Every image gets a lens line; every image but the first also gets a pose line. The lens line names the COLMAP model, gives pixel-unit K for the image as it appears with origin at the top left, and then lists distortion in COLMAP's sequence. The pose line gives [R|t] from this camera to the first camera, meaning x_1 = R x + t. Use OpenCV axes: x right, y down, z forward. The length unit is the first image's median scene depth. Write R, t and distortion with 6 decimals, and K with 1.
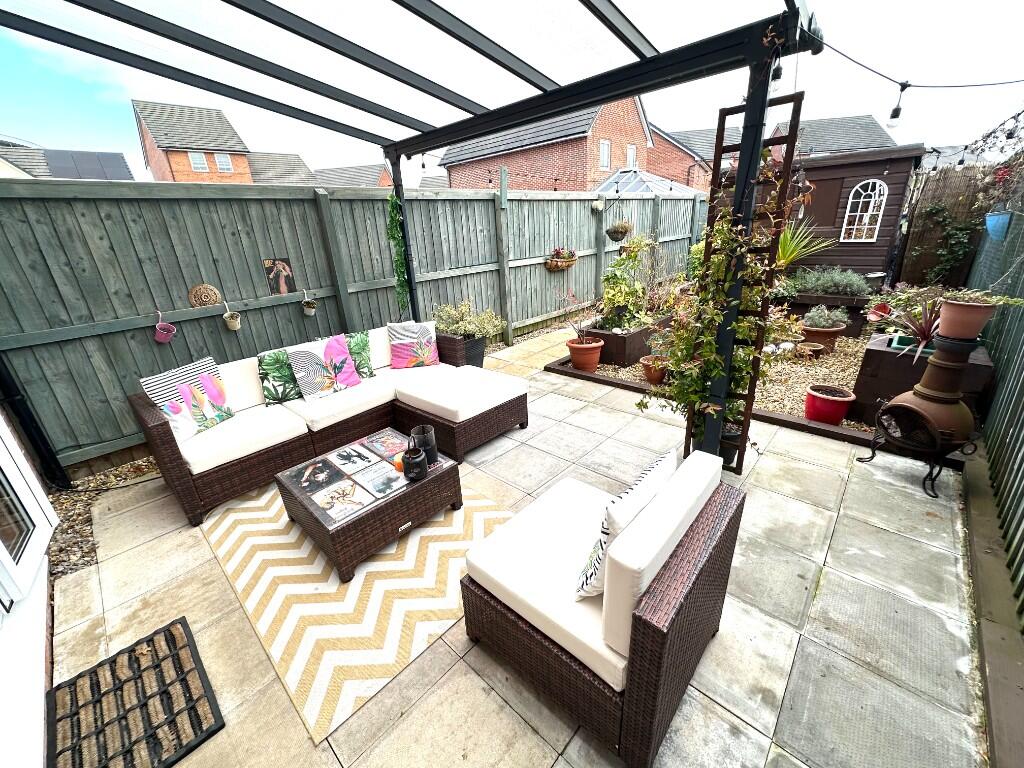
lens RADIAL K [[409.6, 0, 511.9], [0, 409.6, 383.2], [0, 0, 1]] dist [-0.000451, -0.000051]
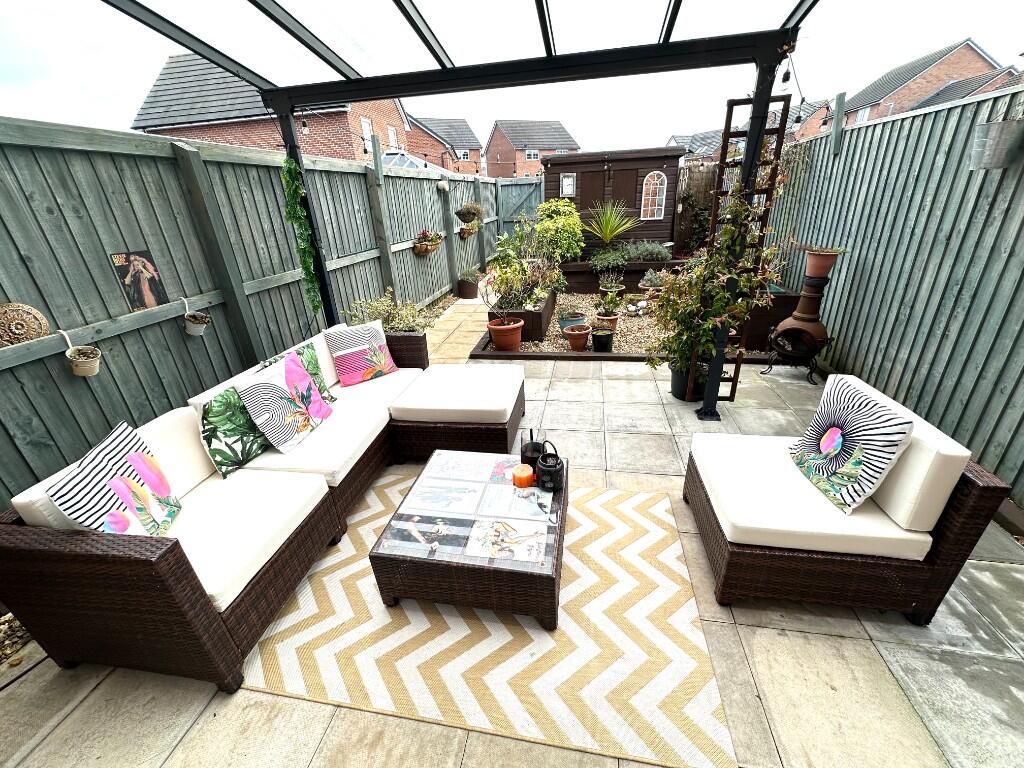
lens RADIAL K [[409.6, 0, 512.4], [0, 409.6, 383.0], [0, 0, 1]] dist [-0.000451, -0.000051]
pose [[0.839719, -0.210991, 0.500354, -0.440894], [0.196614, 0.977043, 0.082036, -0.047081], [-0.506176, 0.029490, 0.861926, 0.176562]]
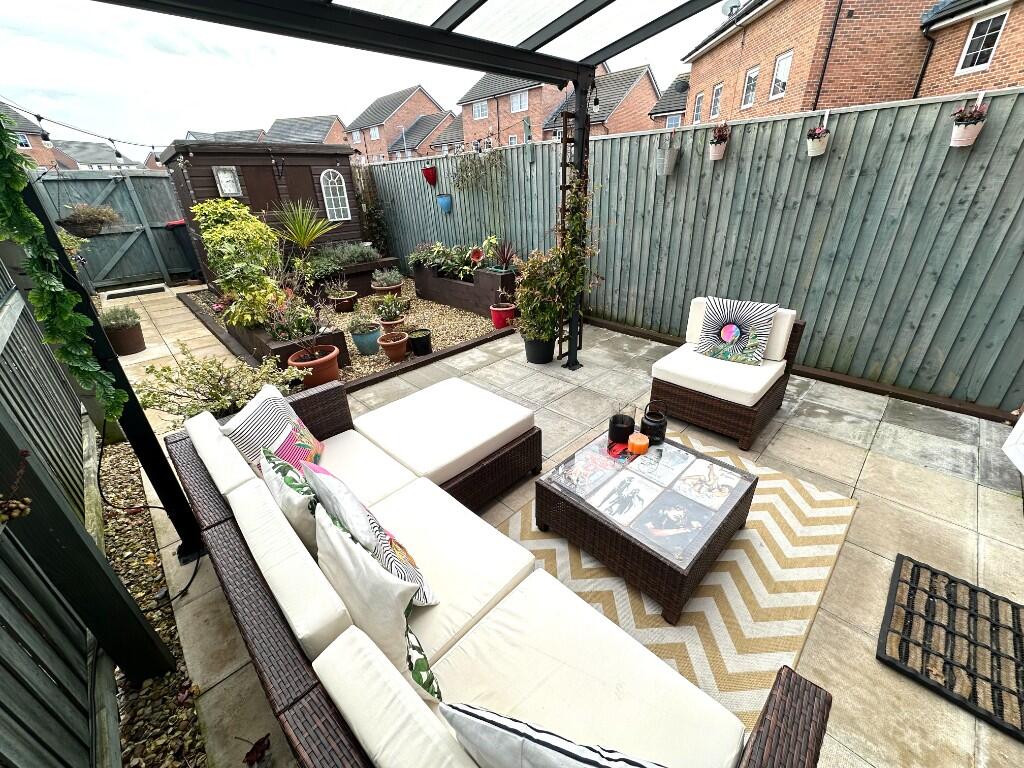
lens RADIAL K [[409.6, 0, 513.4], [0, 409.6, 382.5], [0, 0, 1]] dist [-0.000451, -0.000051]
pose [[0.045748, -0.393517, 0.918178, -0.700371], [0.388697, 0.853719, 0.346524, -0.230759], [-0.920229, 0.341040, 0.192015, 0.679521]]
